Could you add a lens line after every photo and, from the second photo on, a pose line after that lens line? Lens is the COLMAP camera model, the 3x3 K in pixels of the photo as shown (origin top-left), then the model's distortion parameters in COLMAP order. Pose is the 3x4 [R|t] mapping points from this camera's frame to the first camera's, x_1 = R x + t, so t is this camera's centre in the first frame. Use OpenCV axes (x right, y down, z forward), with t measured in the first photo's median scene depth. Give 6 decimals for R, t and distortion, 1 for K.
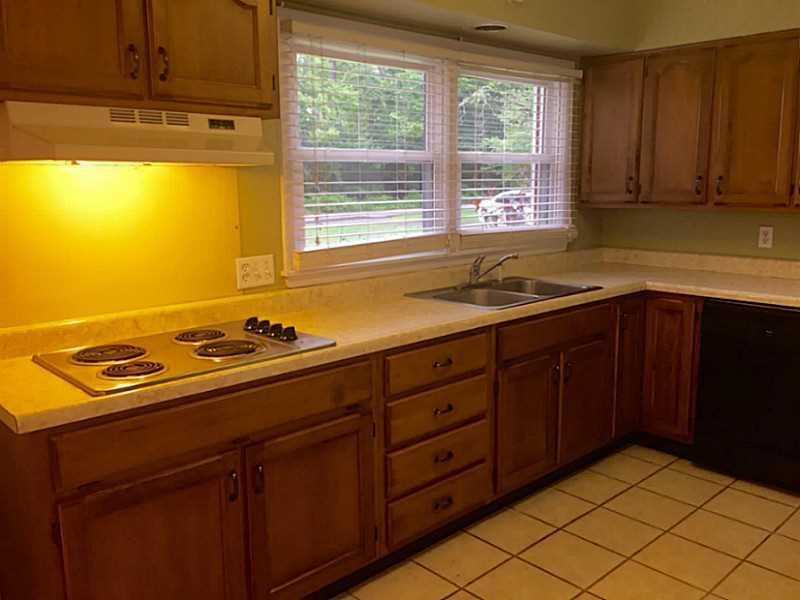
lens RADIAL K [[699.9, 0, 399.8], [0, 699.9, 300.1], [0, 0, 1]] dist [0.003295, -0.004117]
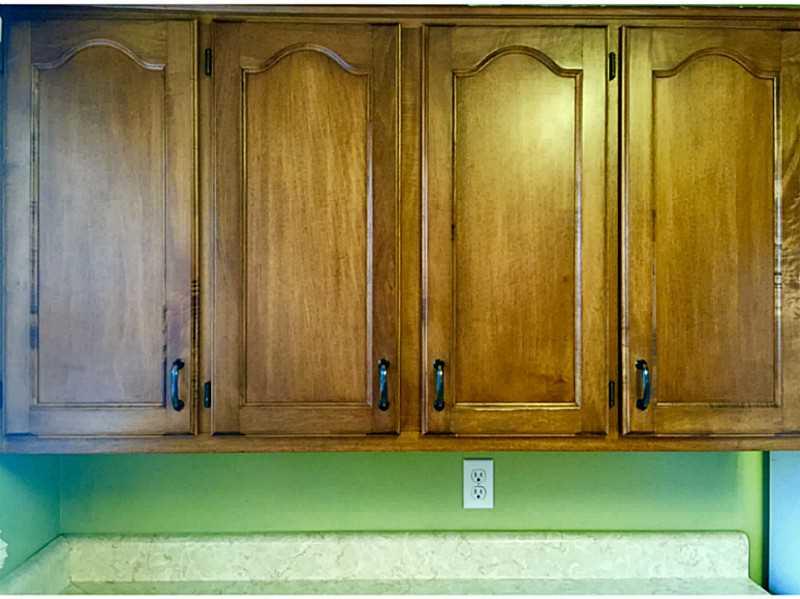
lens RADIAL K [[699.9, 0, 400.6], [0, 699.9, 300.1], [0, 0, 1]] dist [0.003295, -0.004117]
pose [[0.661828, 0.013992, 0.749525, 0.155634], [0.117204, 0.985600, -0.121889, -0.156296], [-0.740437, 0.168517, 0.650657, 0.725352]]
